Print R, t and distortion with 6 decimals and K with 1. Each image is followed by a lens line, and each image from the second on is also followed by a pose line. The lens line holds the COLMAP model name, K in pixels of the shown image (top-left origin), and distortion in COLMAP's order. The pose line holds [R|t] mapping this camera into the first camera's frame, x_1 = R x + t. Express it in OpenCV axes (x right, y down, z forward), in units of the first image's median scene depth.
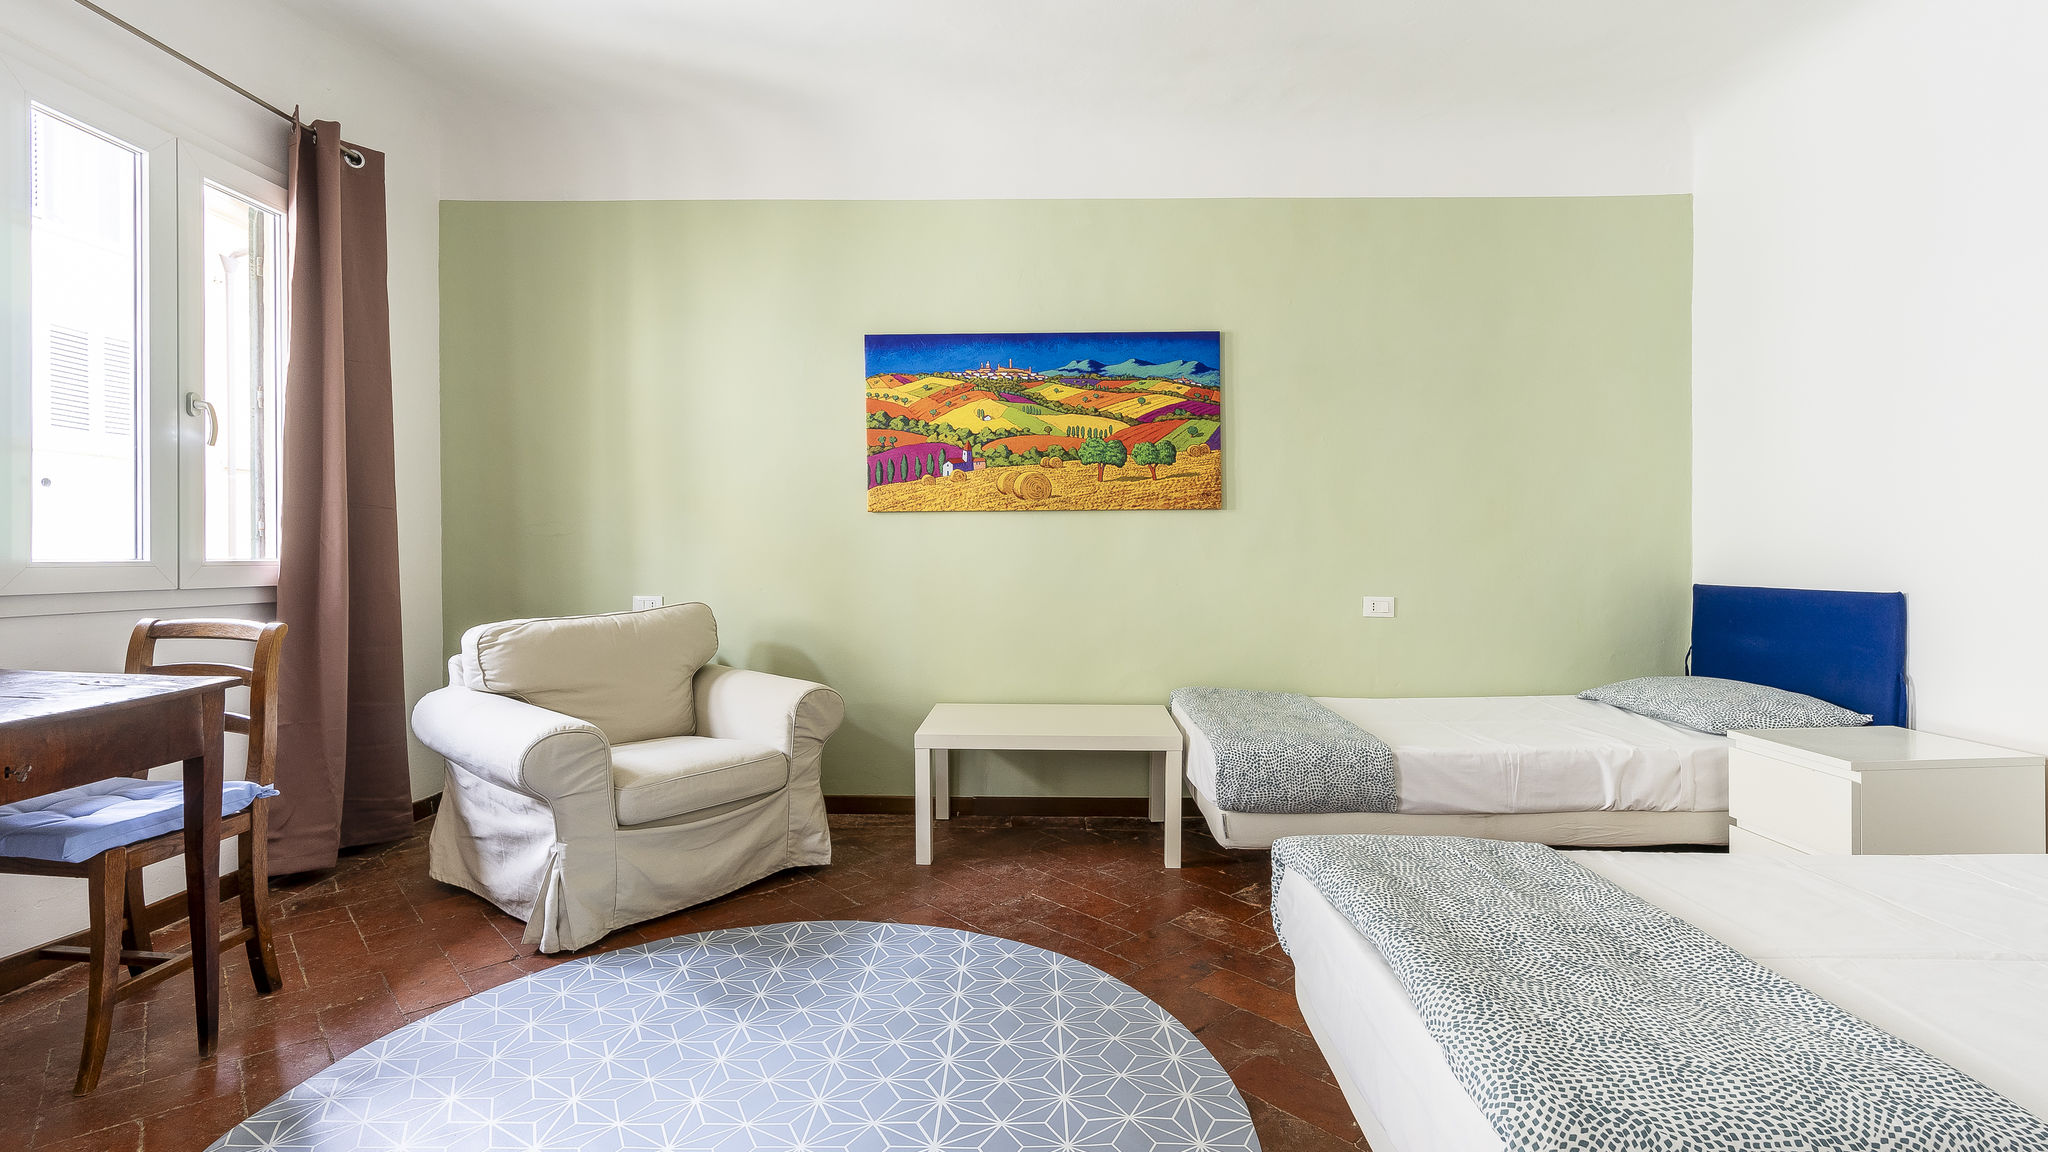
lens RADIAL K [[923.9, 0, 1017.5], [0, 923.9, 548.3], [0, 0, 1]] dist [-0.000230, 0.000412]
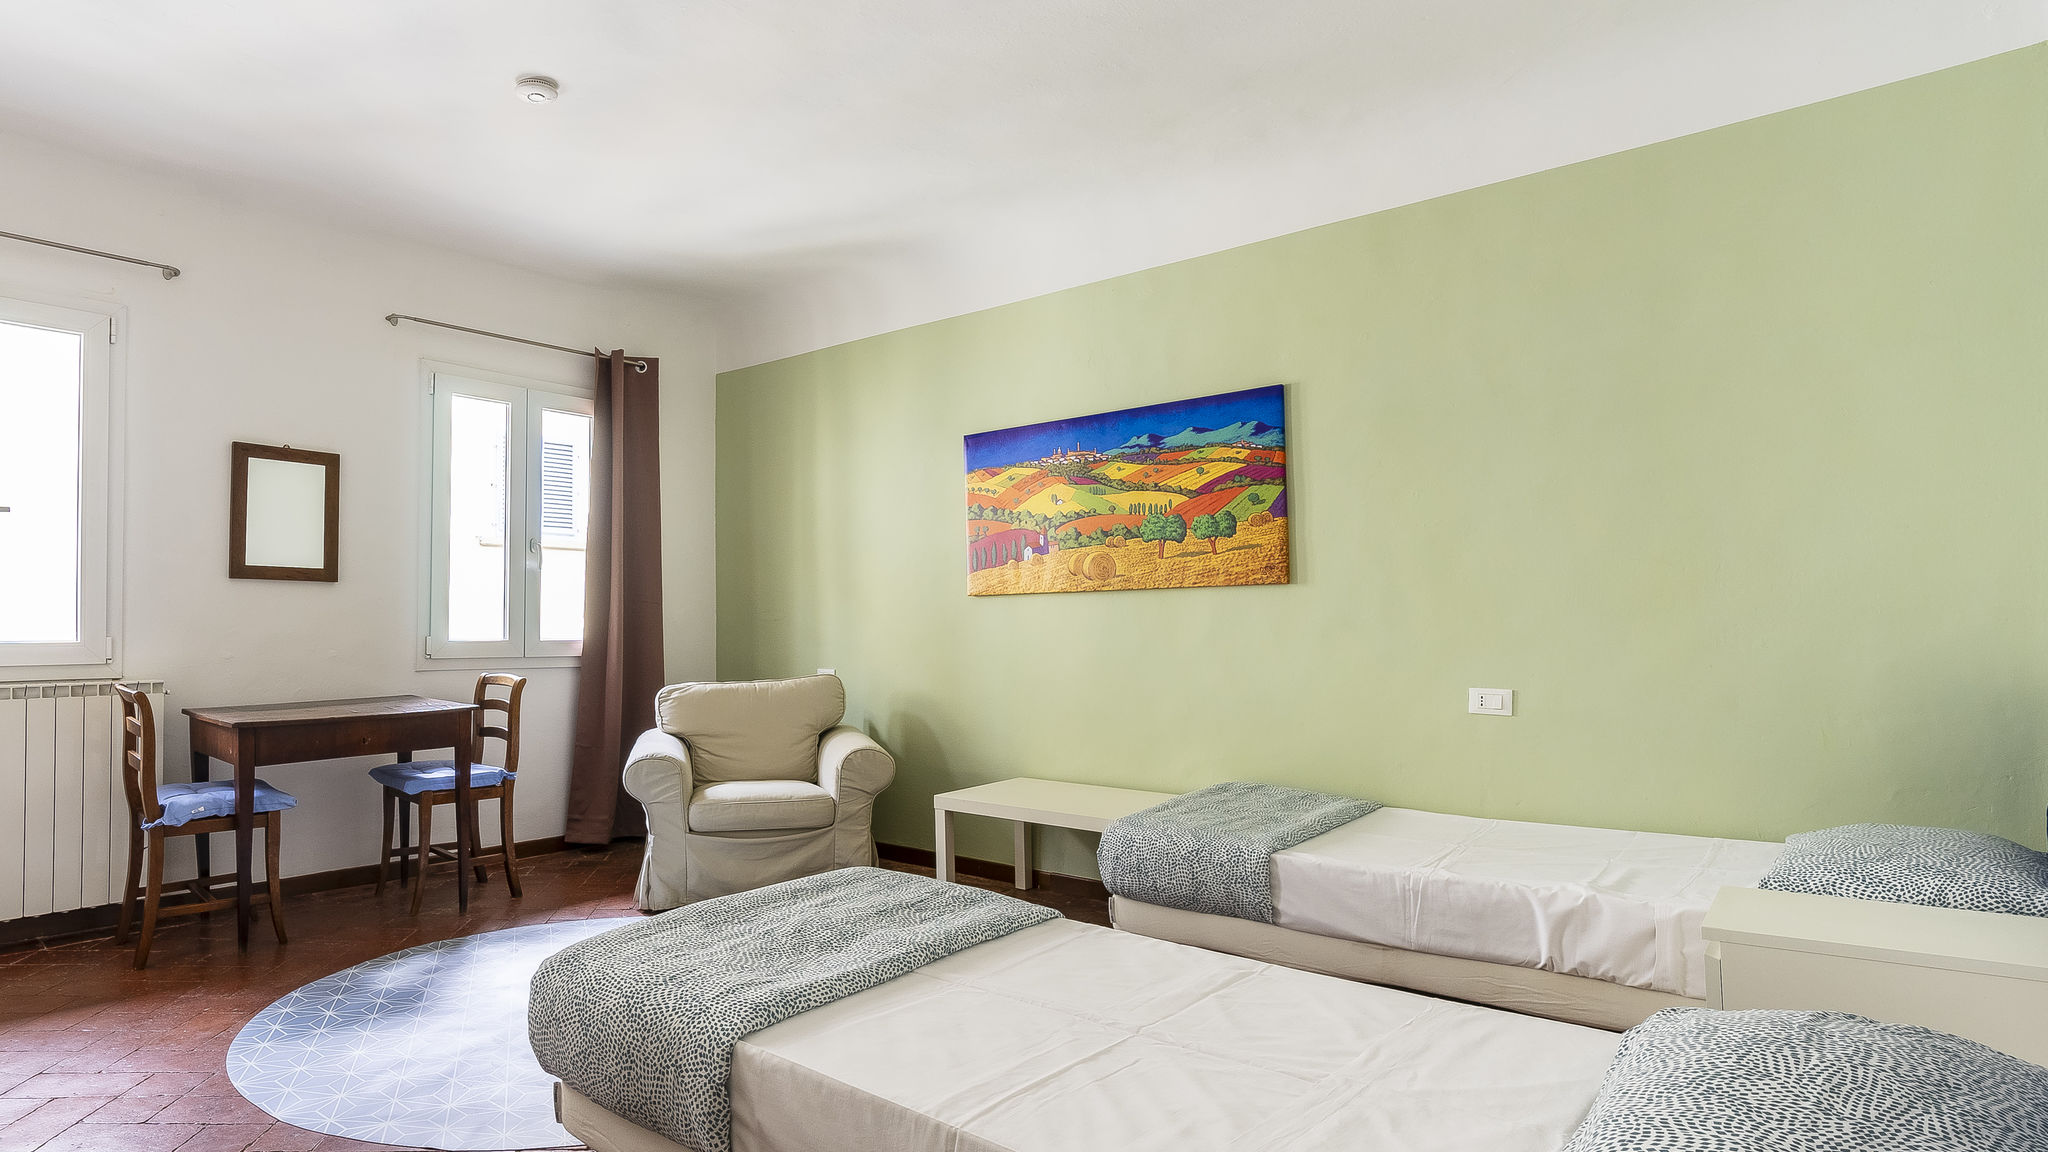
lens RADIAL K [[1218.7, 0, 1024.0], [0, 1218.7, 576.0], [0, 0, 1]] dist [-0.003335, -0.000005]
pose [[0.755385, -0.031472, -0.654525, 0.809640], [0.007258, 0.999187, -0.039668, -0.005251], [0.655241, 0.025214, 0.754999, -0.046960]]
